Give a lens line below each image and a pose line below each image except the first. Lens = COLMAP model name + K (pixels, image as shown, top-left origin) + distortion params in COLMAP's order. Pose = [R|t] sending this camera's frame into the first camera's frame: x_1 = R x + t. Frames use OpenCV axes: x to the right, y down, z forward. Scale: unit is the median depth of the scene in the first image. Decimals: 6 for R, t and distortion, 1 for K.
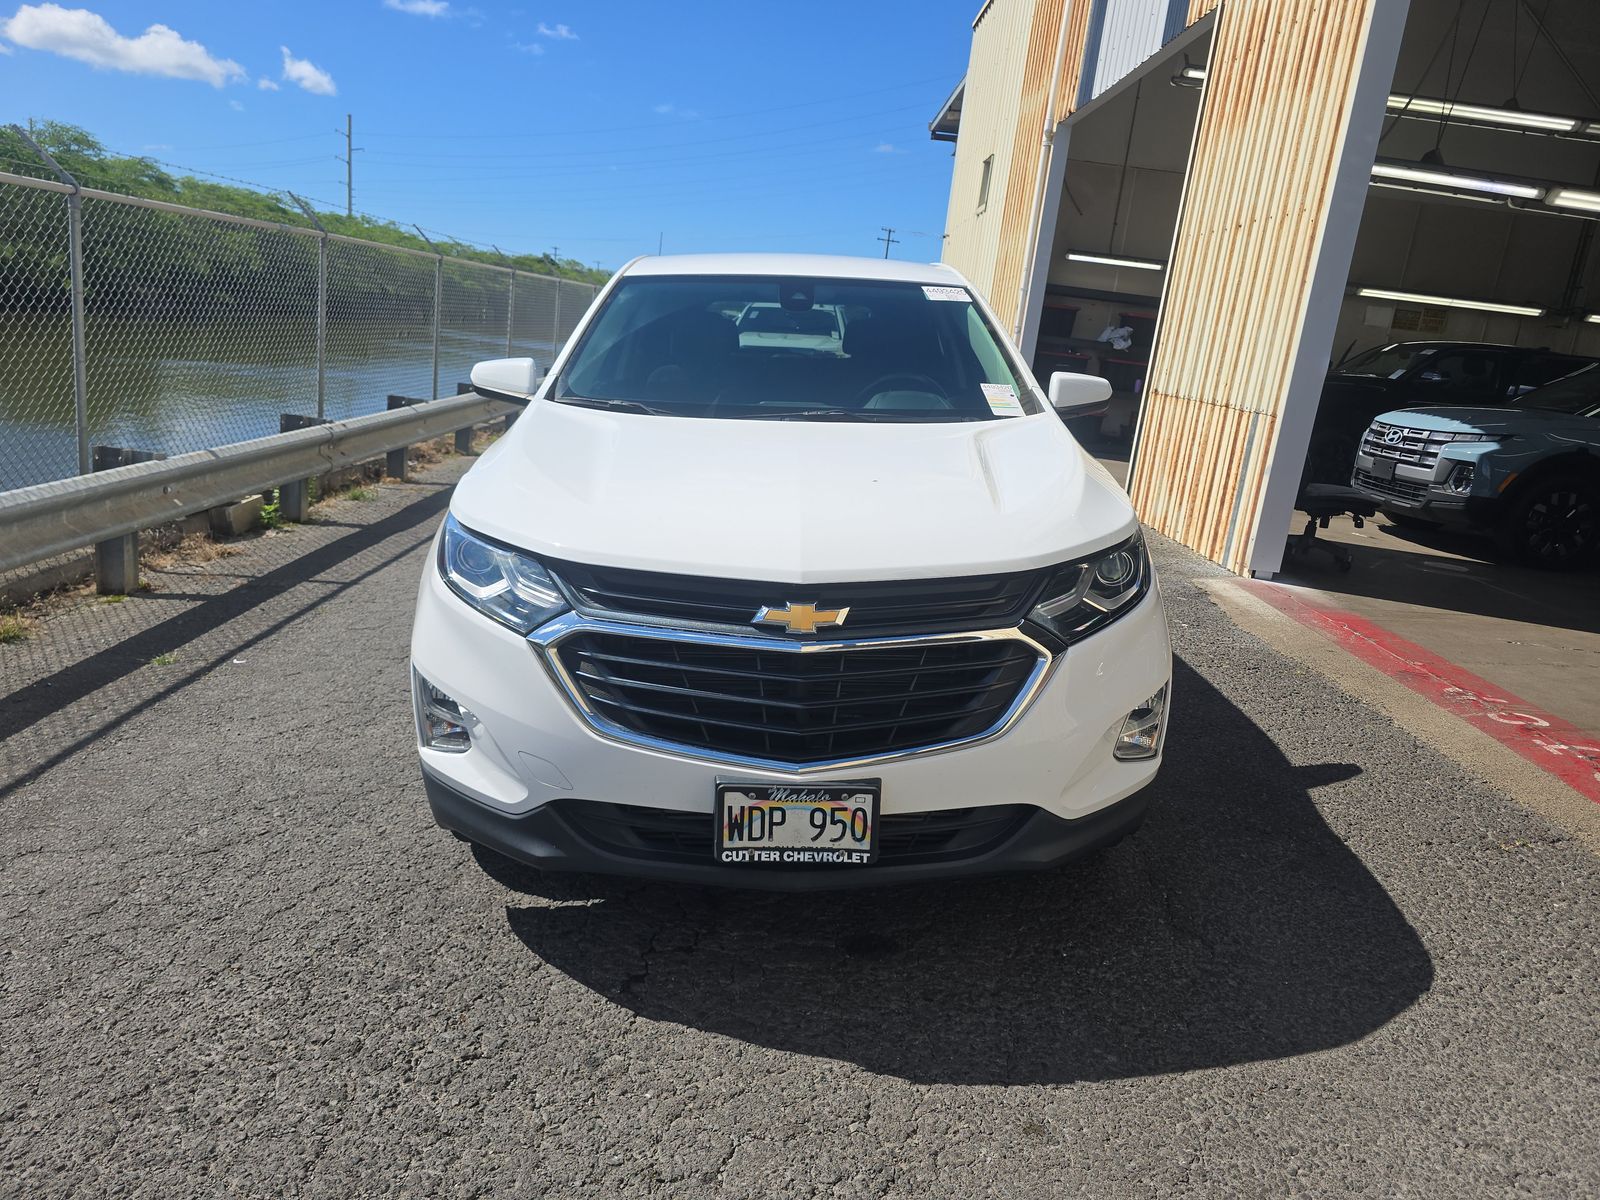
lens RADIAL K [[1070.0, 0, 797.5], [0, 1070.0, 591.8], [0, 0, 1]] dist [0.000632, 0.000834]
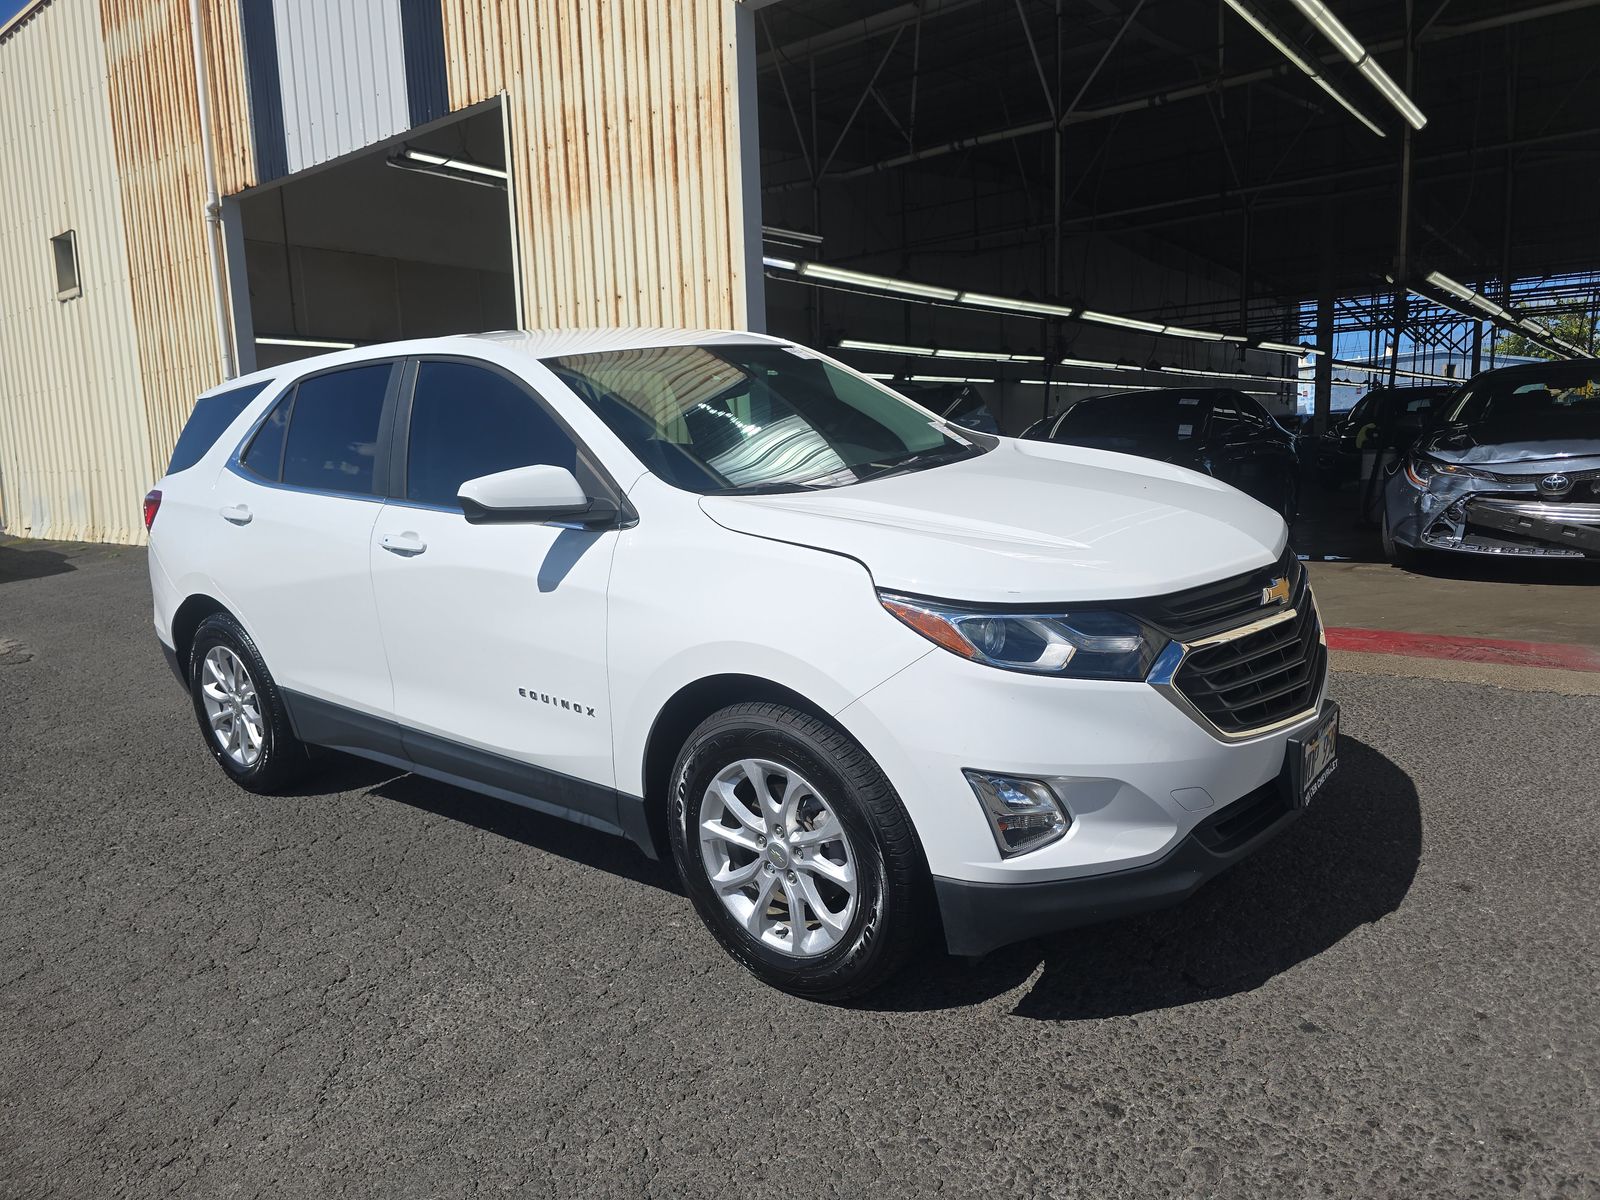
lens RADIAL K [[1070.0, 0, 801.0], [0, 1070.0, 605.9], [0, 0, 1]] dist [0.000632, 0.000834]
pose [[0.633114, -0.236119, 0.737167, -0.379025], [0.278564, 0.958034, 0.067620, -0.058768], [-0.722197, 0.162537, 0.672319, 0.178204]]
